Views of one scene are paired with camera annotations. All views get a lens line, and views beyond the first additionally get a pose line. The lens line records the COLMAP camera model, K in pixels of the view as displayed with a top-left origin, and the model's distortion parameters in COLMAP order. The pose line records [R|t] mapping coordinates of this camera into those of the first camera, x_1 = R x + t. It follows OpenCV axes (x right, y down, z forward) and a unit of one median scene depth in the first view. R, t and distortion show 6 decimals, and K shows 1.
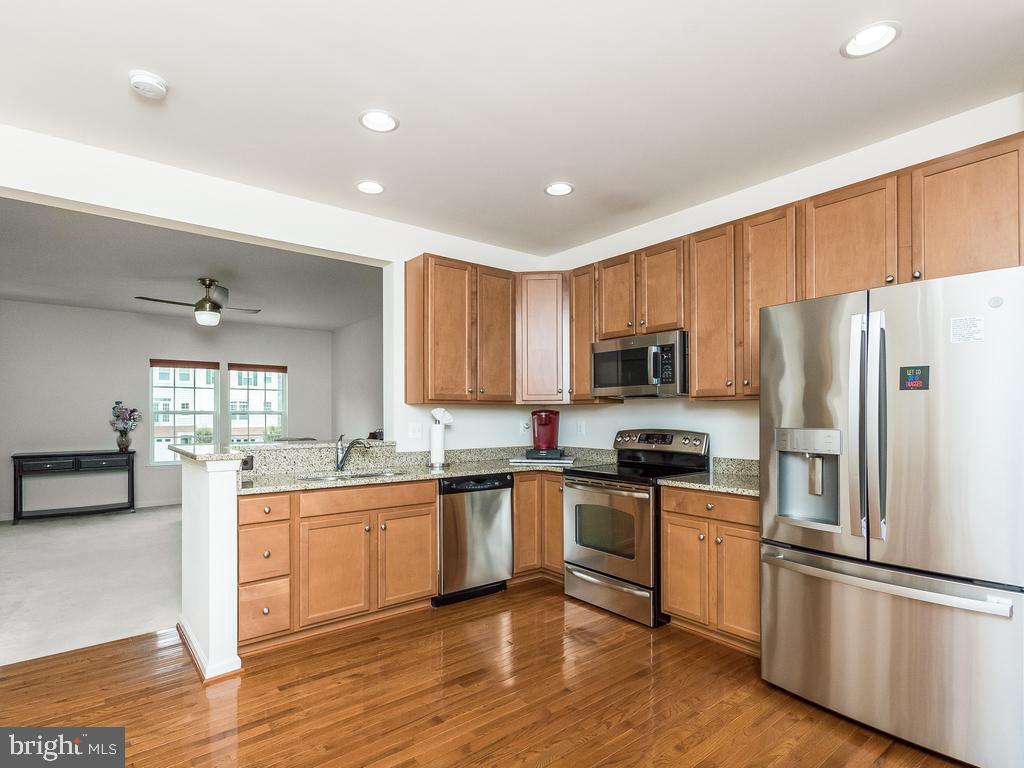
lens RADIAL K [[522.7, 0, 512.6], [0, 522.7, 420.6], [0, 0, 1]] dist [0.005383, 0.000986]
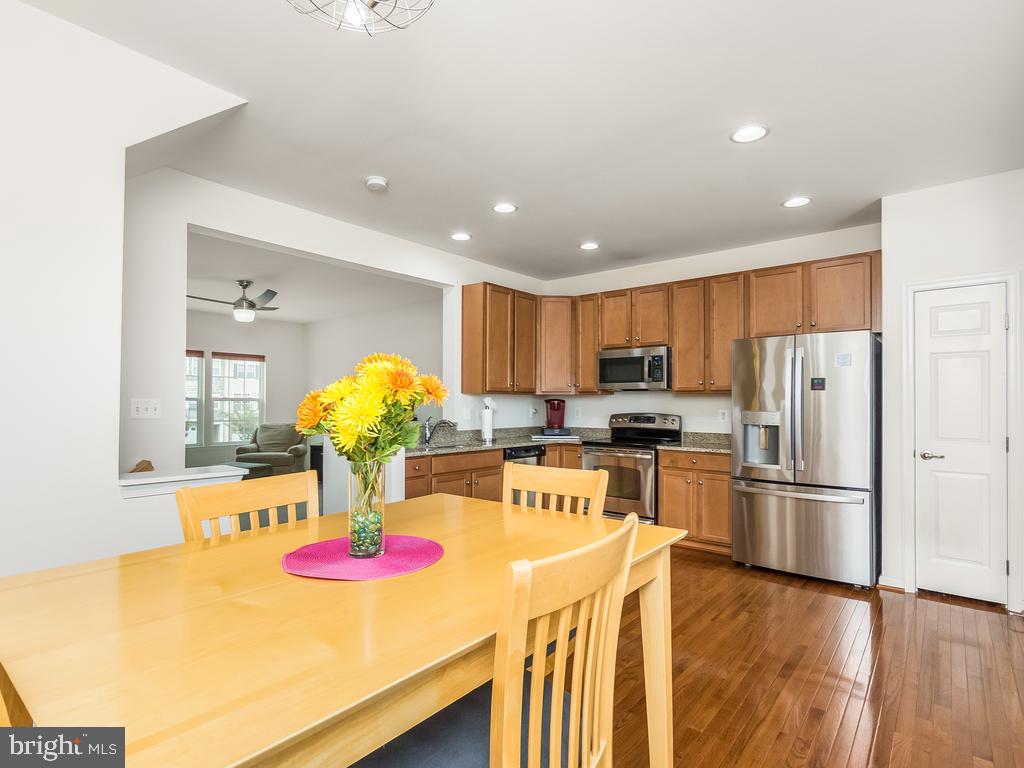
lens RADIAL K [[529.5, 0, 511.0], [0, 529.5, 406.4], [0, 0, 1]] dist [0.009421, 0.001503]
pose [[0.979233, 0.002827, 0.202719, -0.367718], [-0.002119, 0.999991, -0.003710, 0.004813], [-0.202728, 0.003204, 0.979230, -0.339494]]
